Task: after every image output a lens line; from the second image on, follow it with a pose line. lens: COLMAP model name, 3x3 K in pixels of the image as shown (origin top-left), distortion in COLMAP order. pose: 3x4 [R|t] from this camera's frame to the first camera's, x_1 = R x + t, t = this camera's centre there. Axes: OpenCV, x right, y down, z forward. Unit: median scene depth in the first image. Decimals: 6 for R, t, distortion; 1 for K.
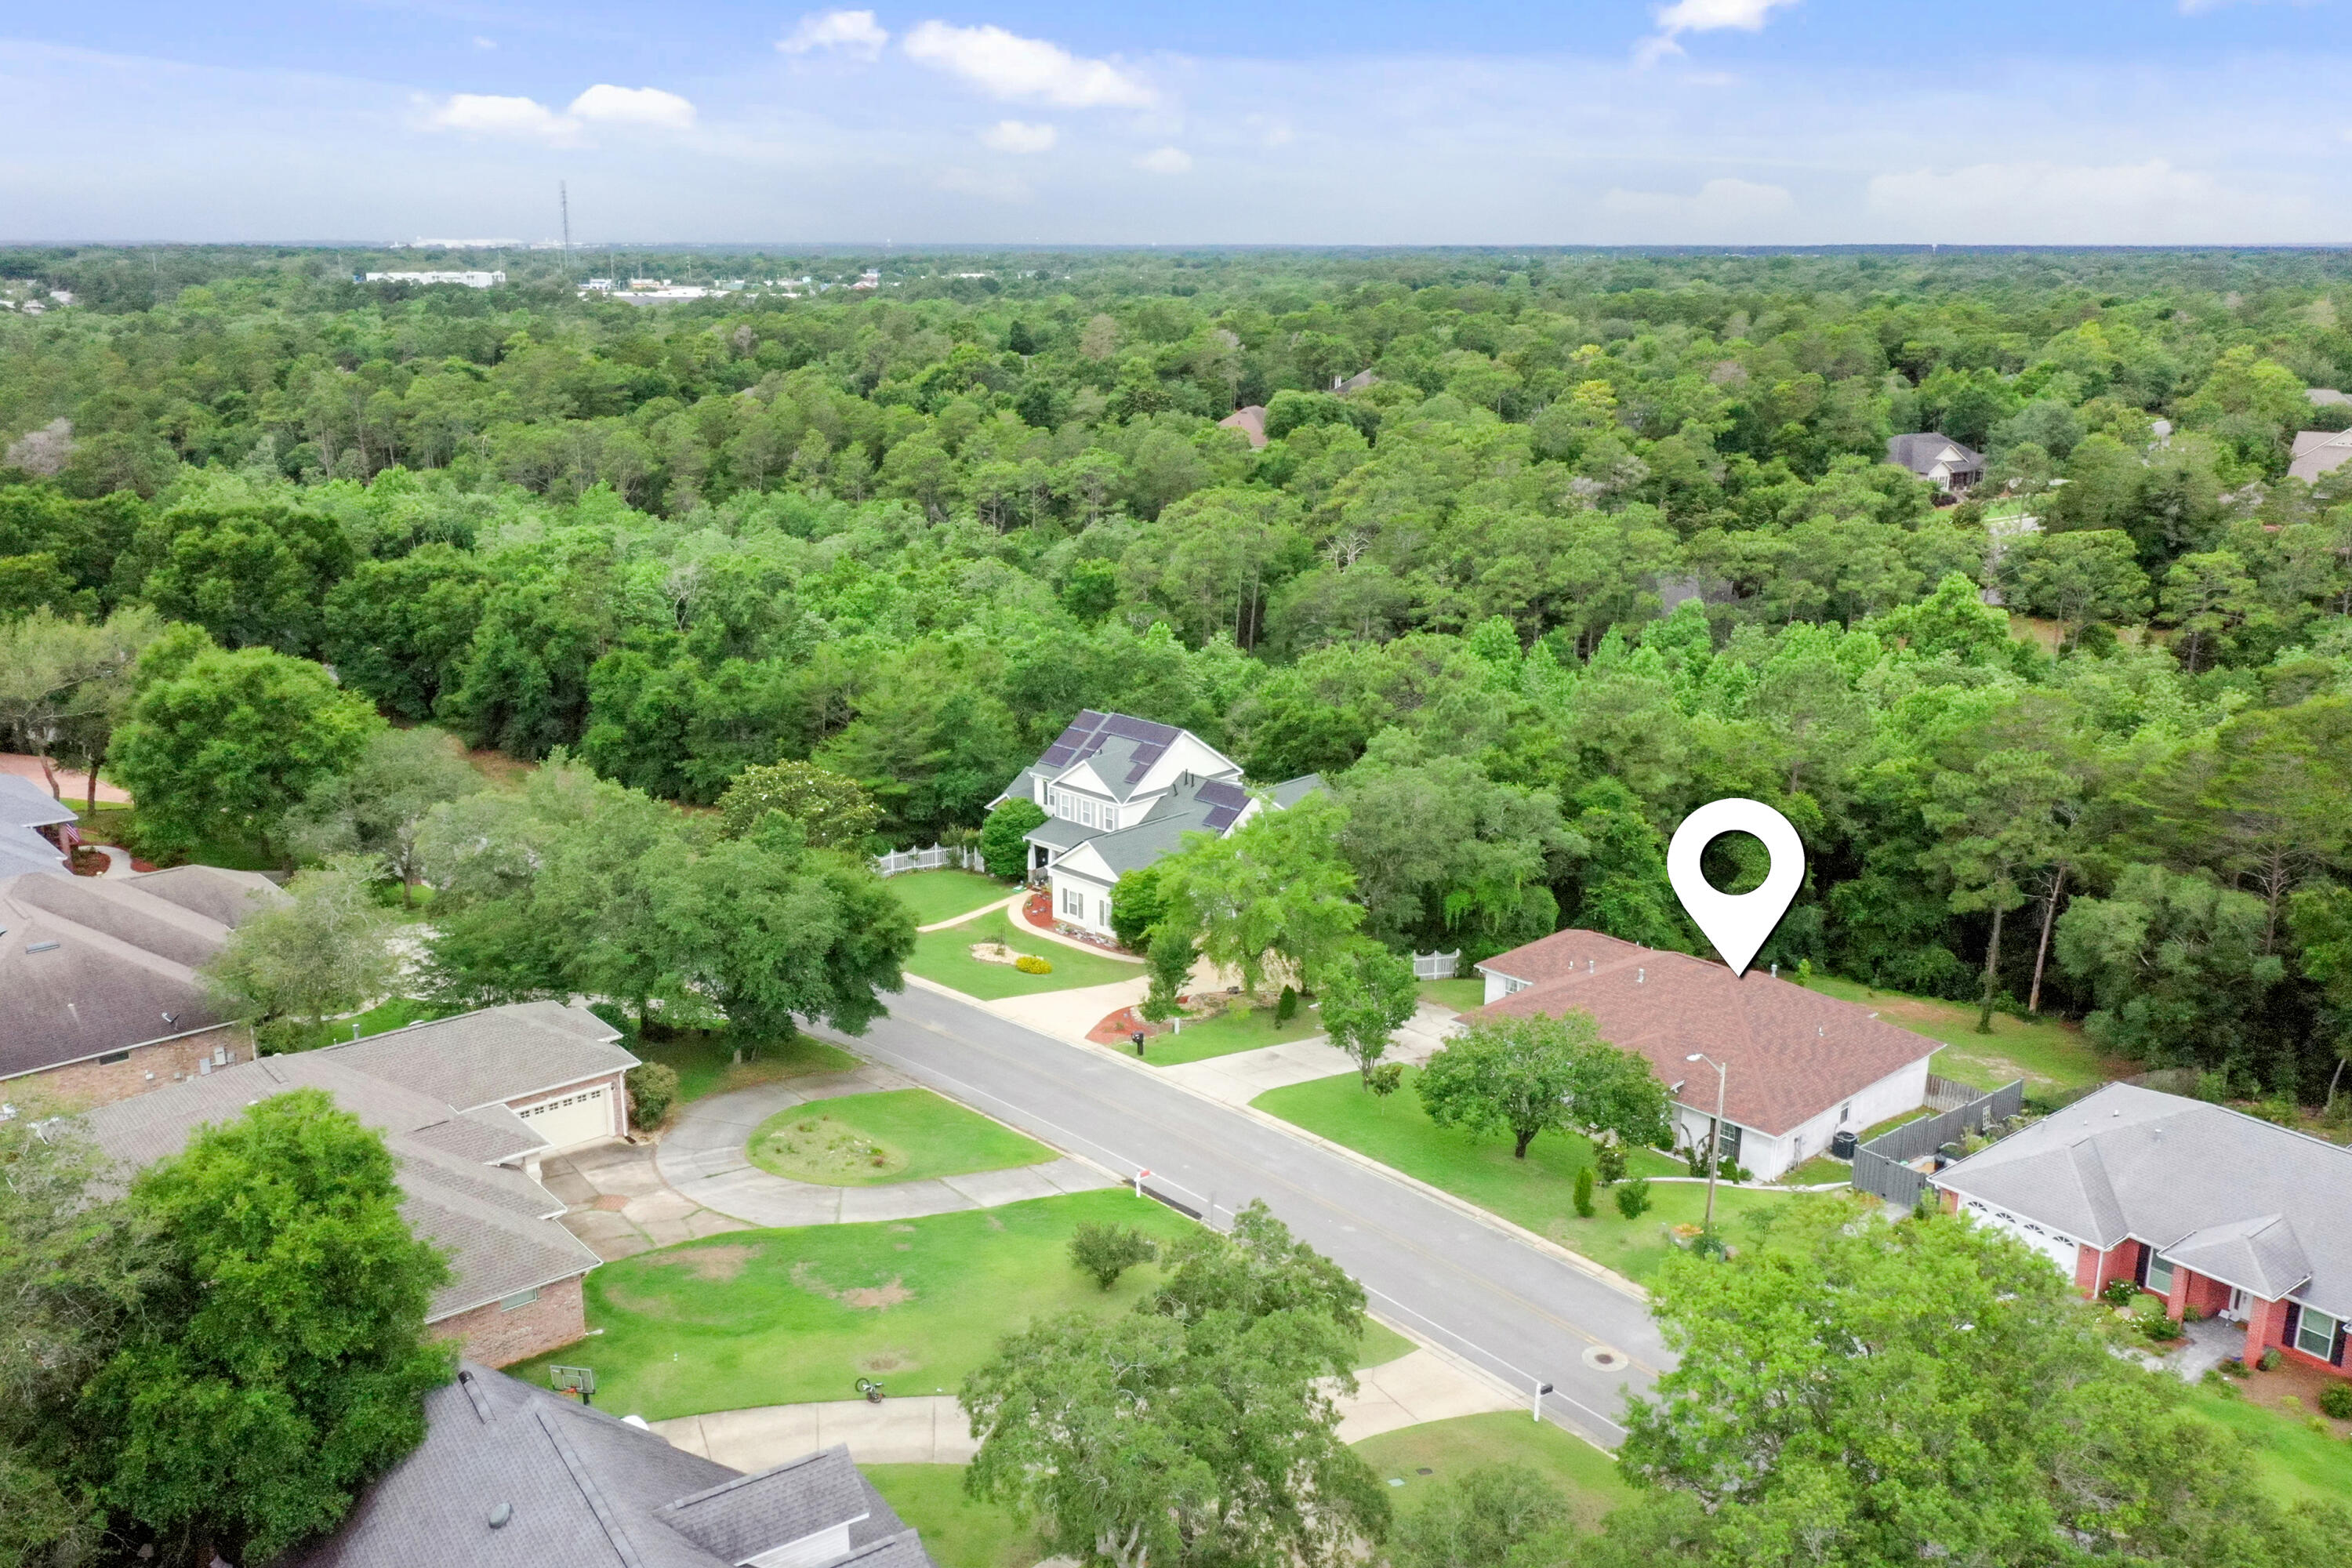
lens RADIAL K [[2078.1, 0, 1176.0], [0, 2078.1, 784.0], [0, 0, 1]] dist [-0.001470, -0.009251]
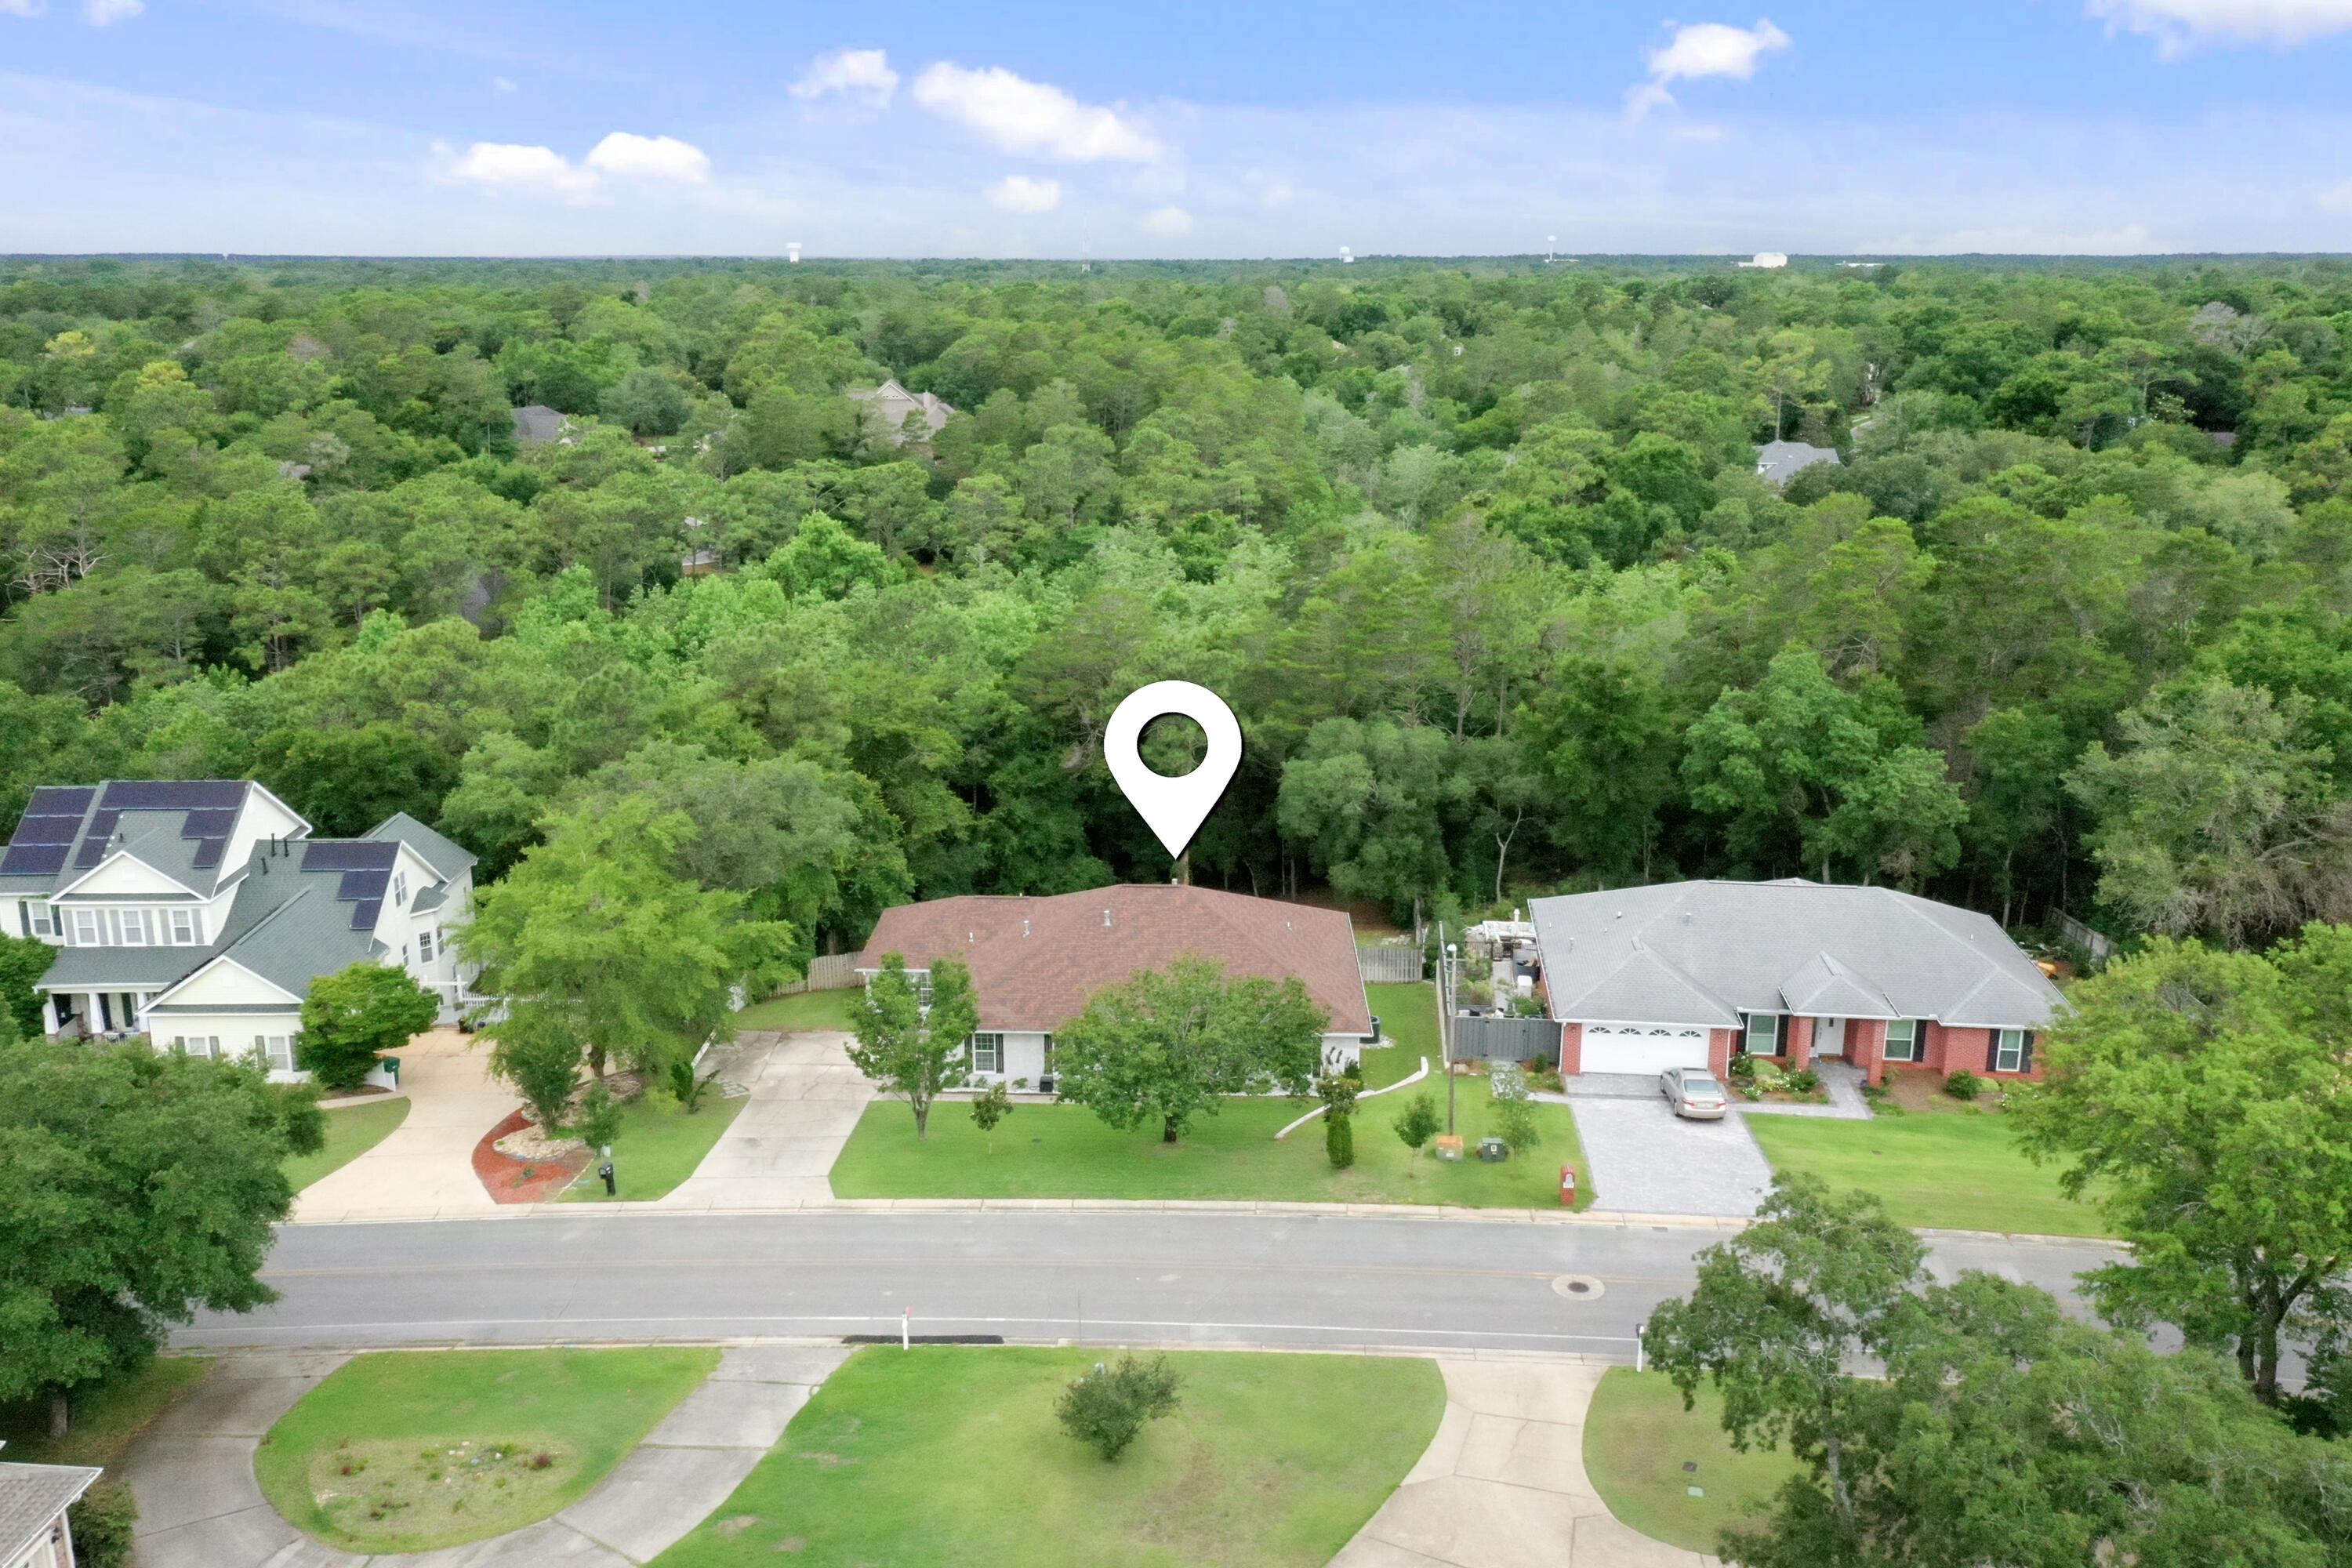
lens RADIAL K [[2078.1, 0, 1176.0], [0, 2078.1, 784.0], [0, 0, 1]] dist [-0.001470, -0.009251]
pose [[0.677485, -0.183242, 0.712345, -0.290066], [0.197248, 0.978259, 0.064050, -0.008099], [-0.708595, 0.097115, 0.698900, 0.304164]]
